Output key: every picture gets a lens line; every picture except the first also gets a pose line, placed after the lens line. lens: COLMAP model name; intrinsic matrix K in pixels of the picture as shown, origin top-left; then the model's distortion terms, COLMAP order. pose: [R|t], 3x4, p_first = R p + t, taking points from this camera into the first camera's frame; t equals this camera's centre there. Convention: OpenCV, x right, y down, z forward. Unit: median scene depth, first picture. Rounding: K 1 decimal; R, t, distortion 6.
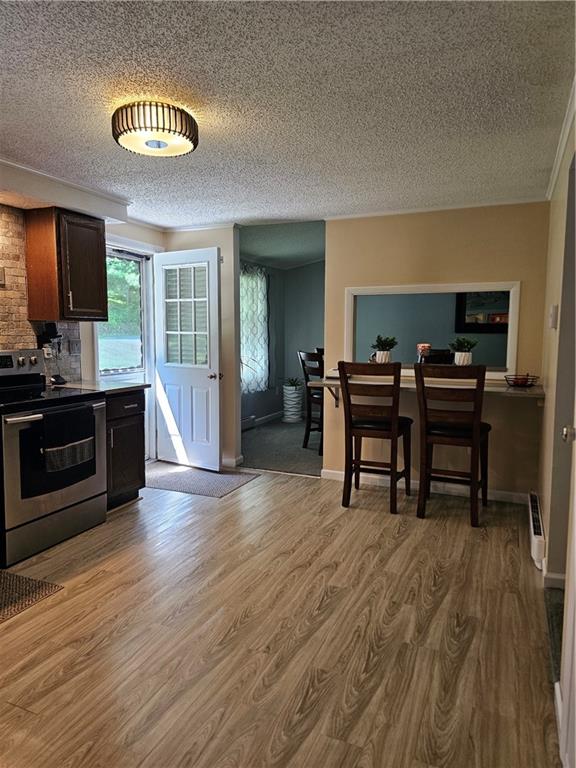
lens RADIAL K [[514.2, 0, 287.3], [0, 514.2, 382.9], [0, 0, 1]] dist [0.064224, -0.050570]
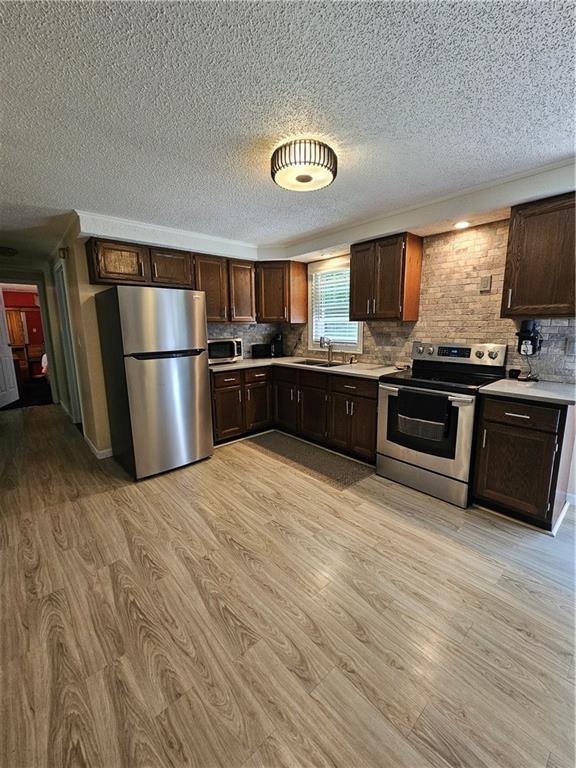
lens RADIAL K [[315.0, 0, 285.7], [0, 315.0, 379.1], [0, 0, 1]] dist [-0.006909, 0.002189]
pose [[-0.423067, 0.147898, -0.893947, 0.528375], [-0.087265, 0.975352, 0.202665, -0.139818], [0.901887, 0.163751, -0.399733, 1.383231]]
